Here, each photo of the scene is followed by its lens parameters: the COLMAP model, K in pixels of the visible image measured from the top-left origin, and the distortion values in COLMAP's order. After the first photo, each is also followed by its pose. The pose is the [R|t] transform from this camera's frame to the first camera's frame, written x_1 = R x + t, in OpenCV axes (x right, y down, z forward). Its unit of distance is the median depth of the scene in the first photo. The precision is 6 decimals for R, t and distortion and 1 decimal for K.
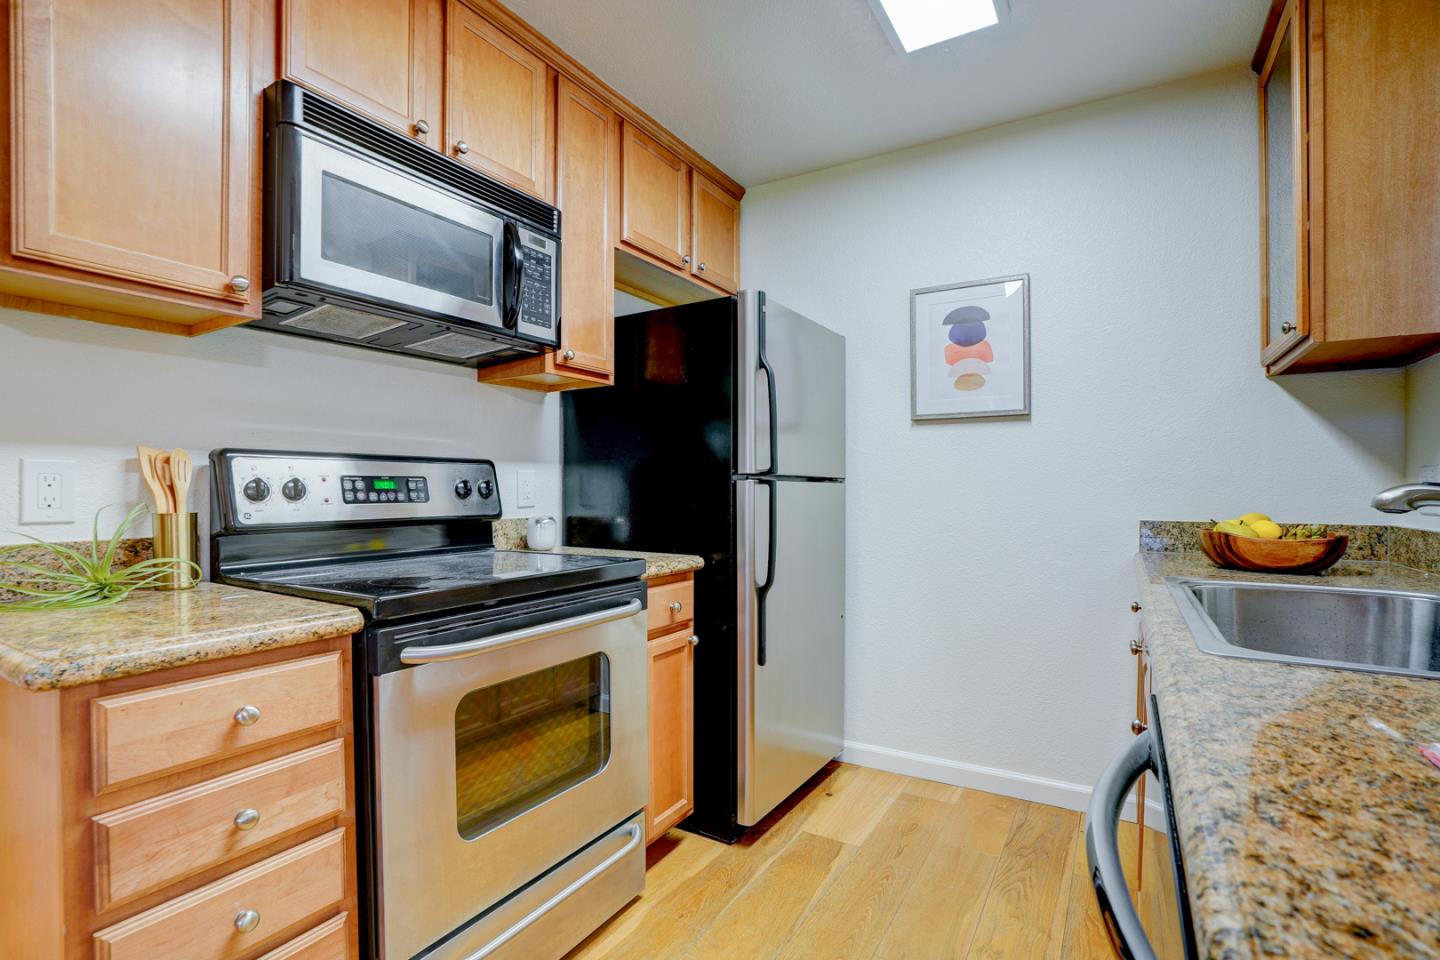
lens RADIAL K [[670.2, 0, 712.8], [0, 670.2, 492.8], [0, 0, 1]] dist [-0.058812, 0.024016]
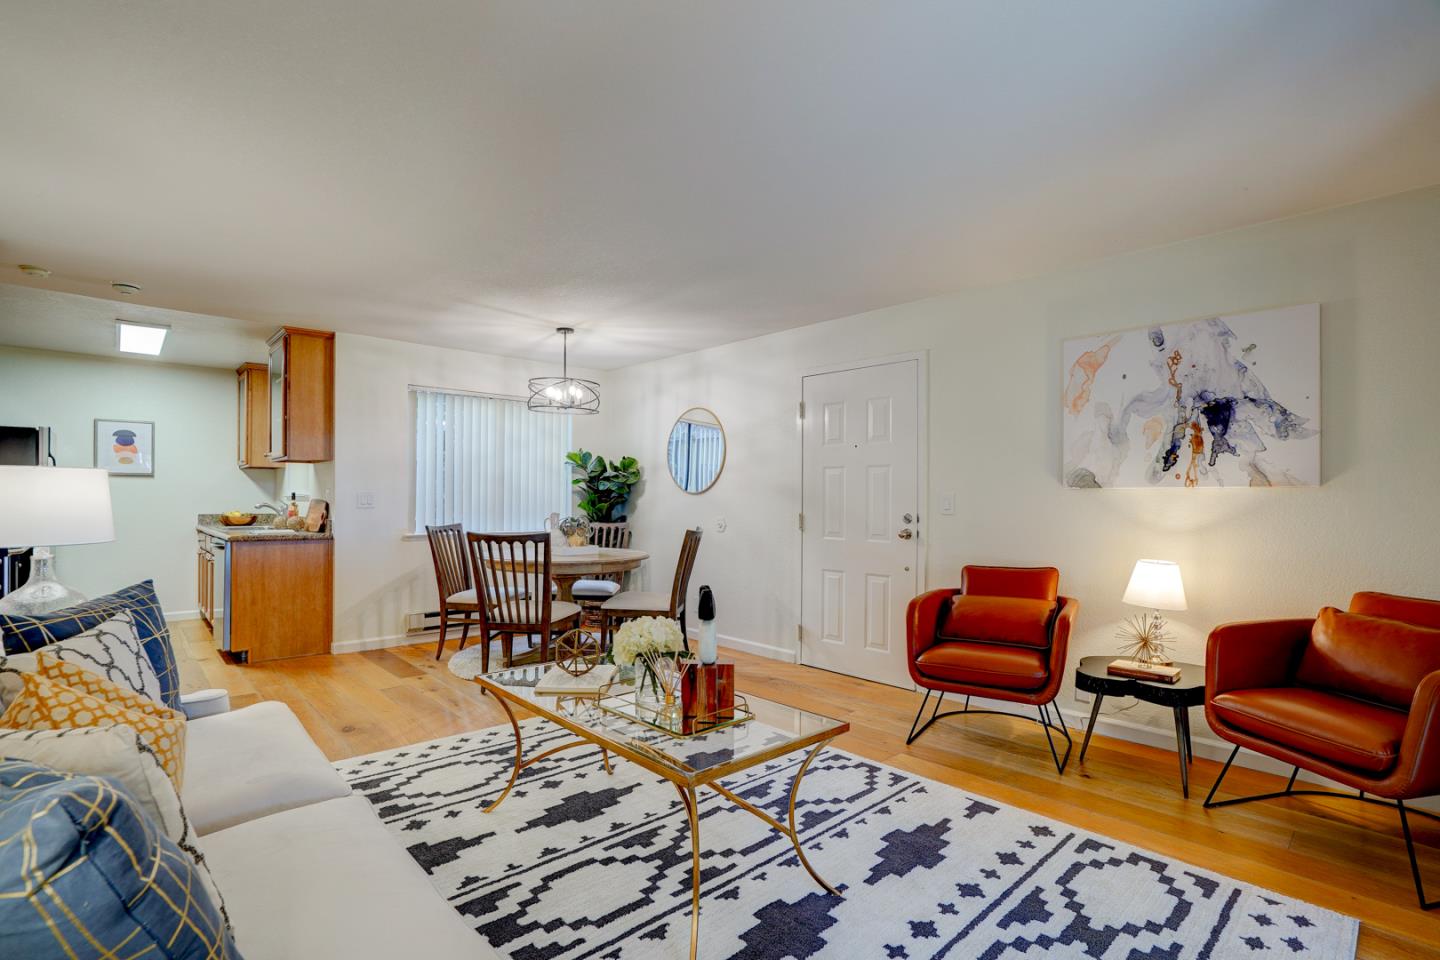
lens RADIAL K [[682.3, 0, 710.5], [0, 682.3, 495.9], [0, 0, 1]] dist [-0.061958, 0.028373]
pose [[0.272897, 0.004556, 0.962032, -1.755555], [0.003297, 0.999978, -0.005671, -0.016881], [-0.962038, 0.004720, 0.272876, -2.237655]]
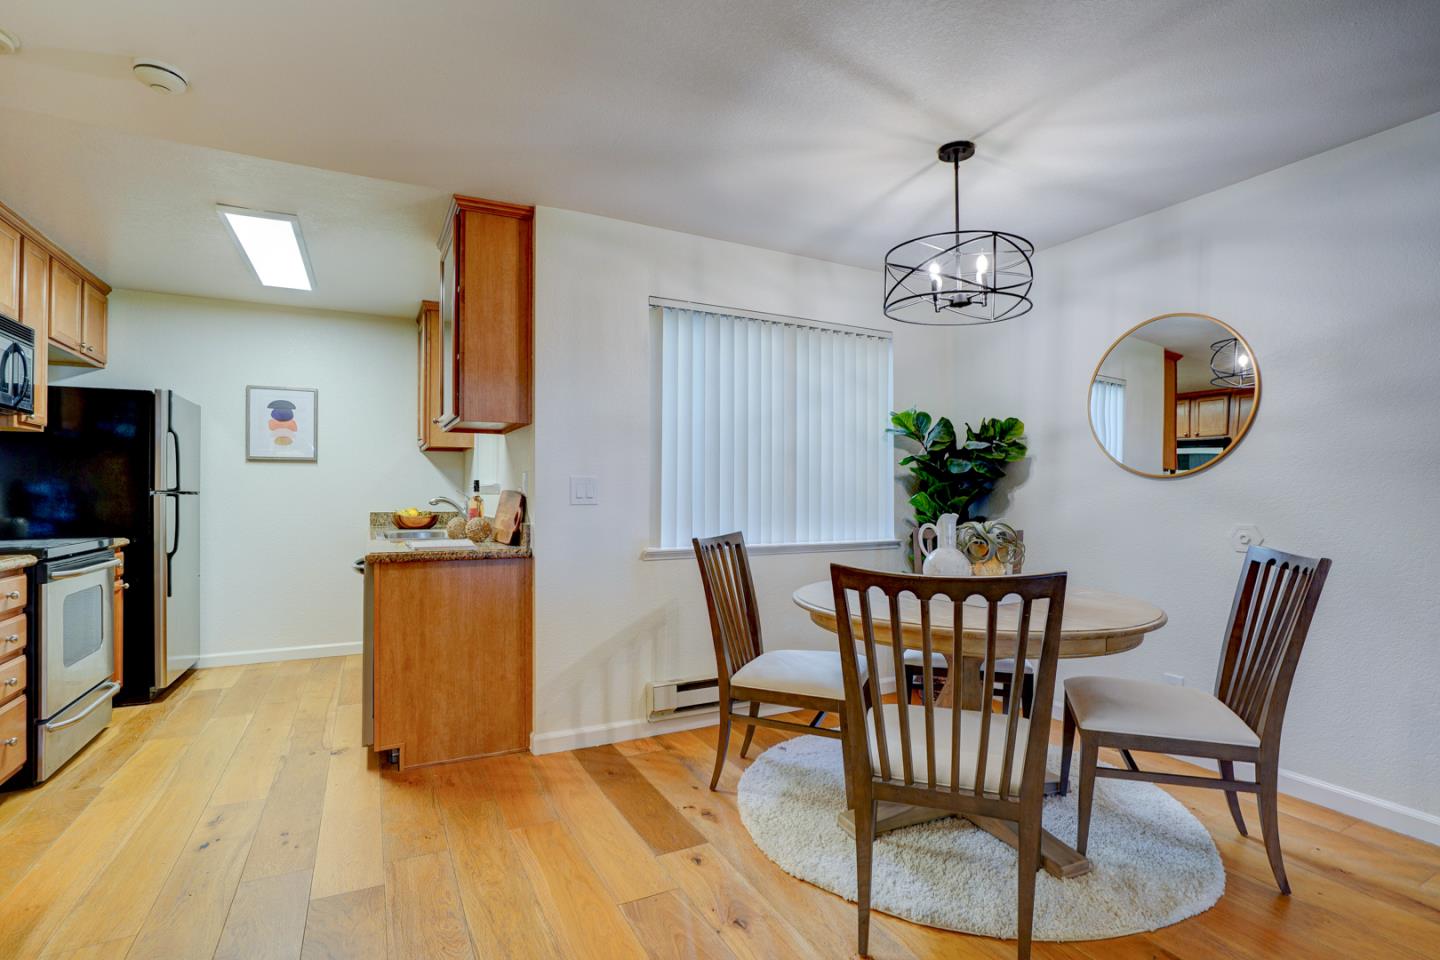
lens RADIAL K [[670.2, 0, 712.8], [0, 670.2, 492.8], [0, 0, 1]] dist [-0.058812, 0.024016]
pose [[0.510941, 0.002205, 0.859613, -0.732024], [0.005023, 0.999972, -0.005551, -0.005519], [-0.859601, 0.007154, 0.510915, -1.233271]]
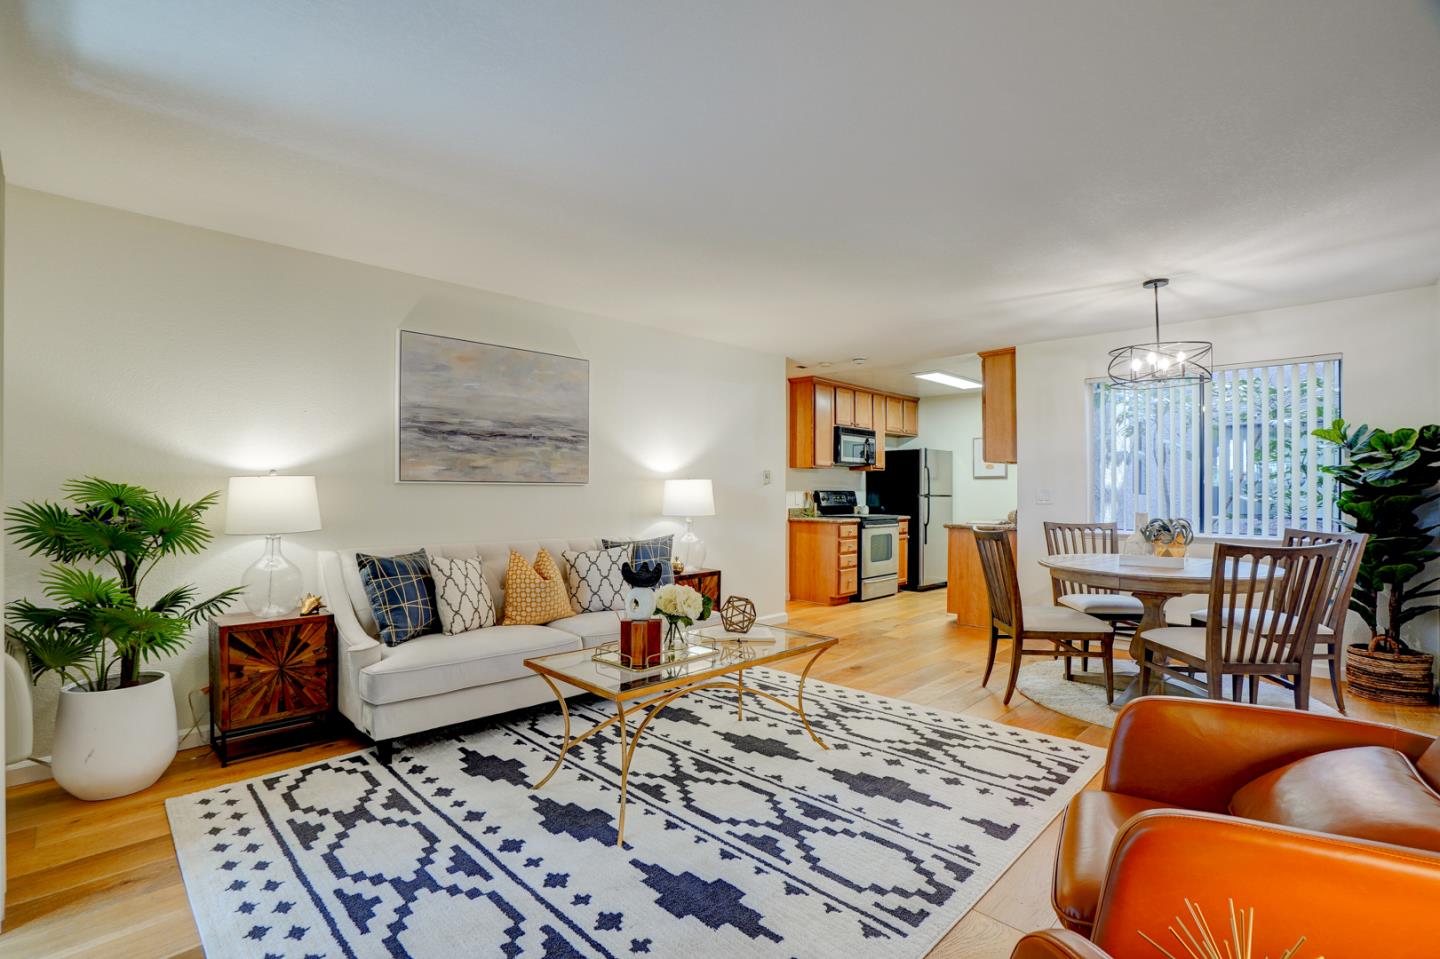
lens RADIAL K [[670.2, 0, 712.8], [0, 670.2, 492.3], [0, 0, 1]] dist [-0.058812, 0.024016]
pose [[0.972645, 0.002406, -0.232284, -0.247048], [-0.004052, 0.999970, -0.006610, -0.013420], [0.232262, 0.007371, 0.972625, -3.246073]]
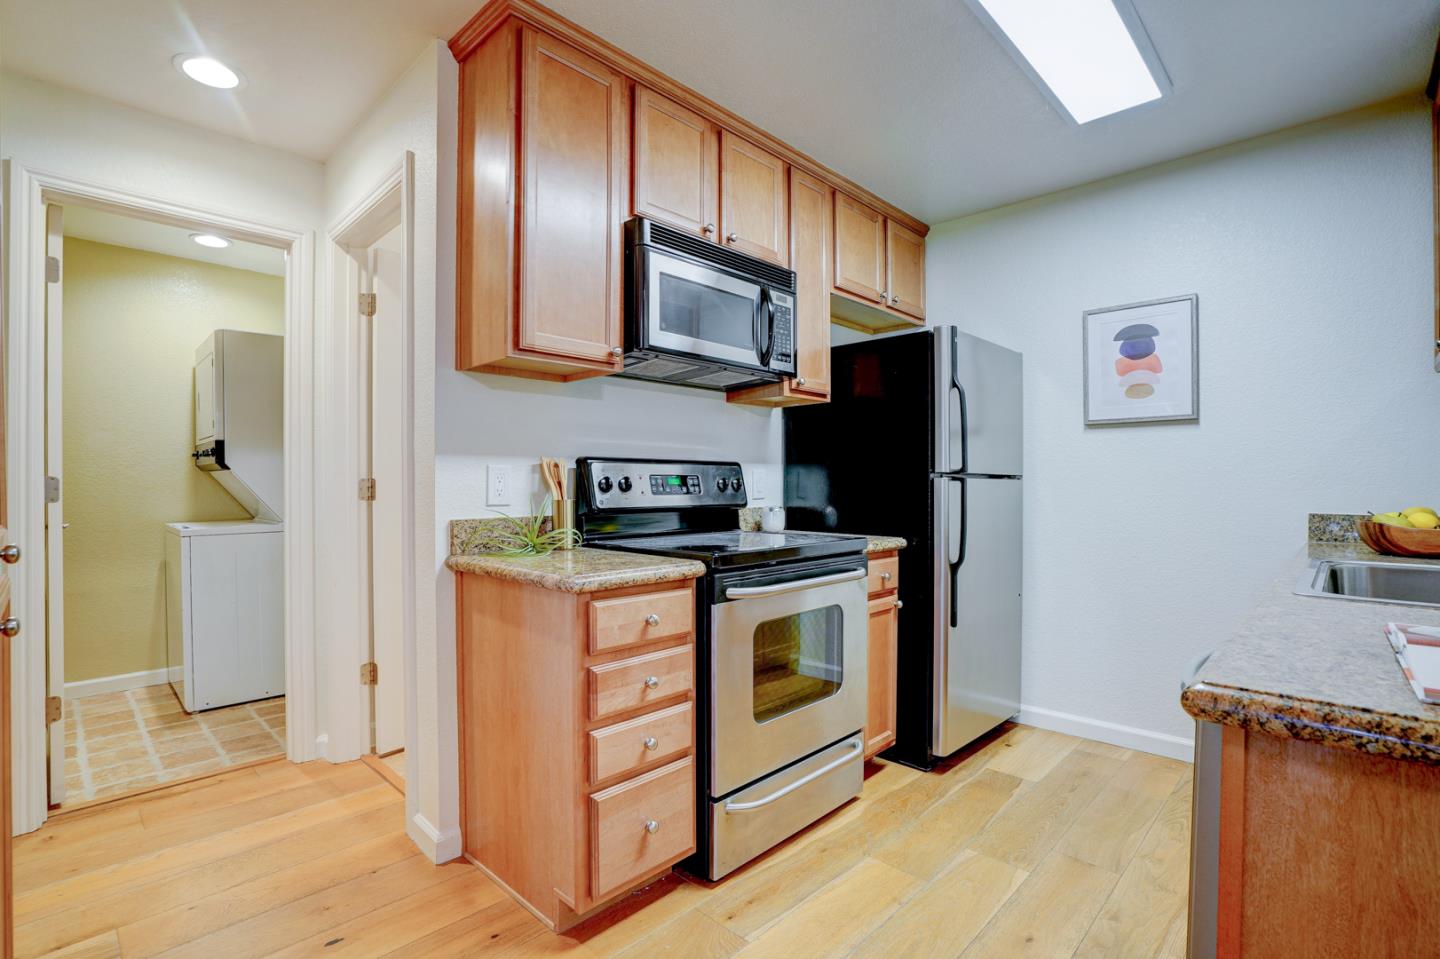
lens RADIAL K [[671.3, 0, 717.0], [0, 671.3, 484.4], [0, 0, 1]] dist [-0.057711, 0.023105]
pose [[0.976026, 0.001090, -0.217649, -0.093068], [-0.002390, 0.999981, -0.005713, 0.002074], [0.217639, 0.006096, 0.976010, -0.321322]]
